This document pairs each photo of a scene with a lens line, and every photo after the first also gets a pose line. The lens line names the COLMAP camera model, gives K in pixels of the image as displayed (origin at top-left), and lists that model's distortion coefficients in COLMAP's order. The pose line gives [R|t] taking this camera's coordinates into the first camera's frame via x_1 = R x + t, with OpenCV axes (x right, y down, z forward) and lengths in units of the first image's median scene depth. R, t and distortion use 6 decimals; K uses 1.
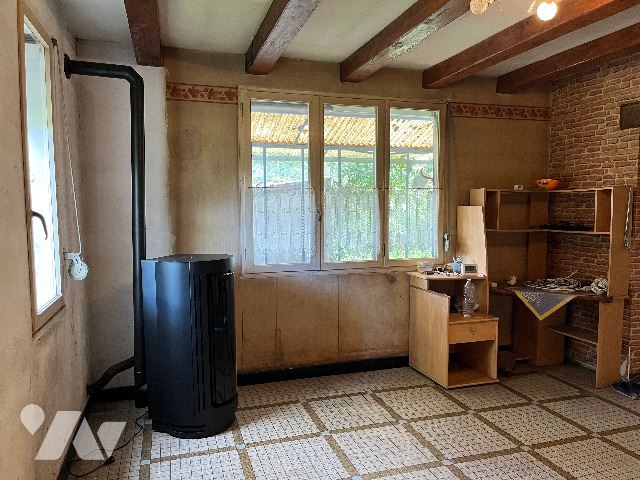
lens RADIAL K [[489.5, 0, 315.2], [0, 489.5, 242.0], [0, 0, 1]] dist [0.048304, -0.062044]
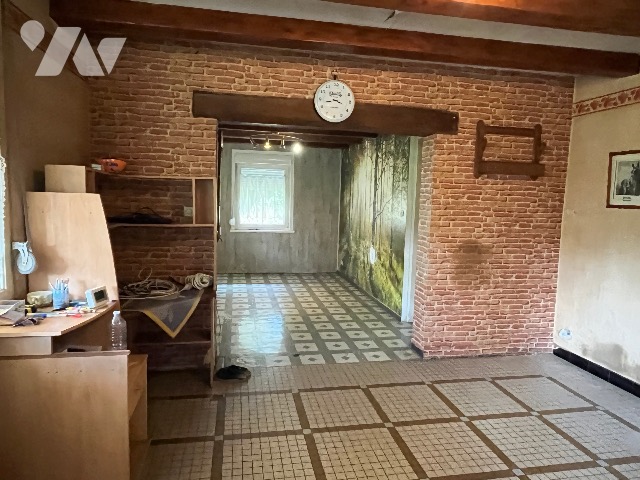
lens RADIAL K [[411.3, 0, 314.1], [0, 411.3, 233.3], [0, 0, 1]] dist [-0.001275, -0.000618]
pose [[0.114802, -0.083813, 0.989846, -0.166453], [0.039996, 0.996016, 0.079697, -0.055194], [-0.992583, 0.030440, 0.117697, 0.677703]]
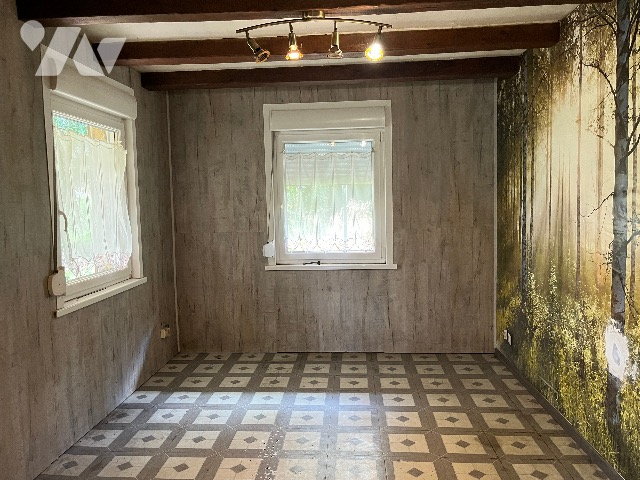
lens RADIAL K [[489.5, 0, 318.6], [0, 489.5, 234.6], [0, 0, 1]] dist [0.048304, -0.062044]
pose [[0.363461, -0.069353, 0.929025, 0.638861], [0.083356, 0.995646, 0.041715, -0.044068], [-0.927873, 0.062278, 0.367659, 0.750445]]
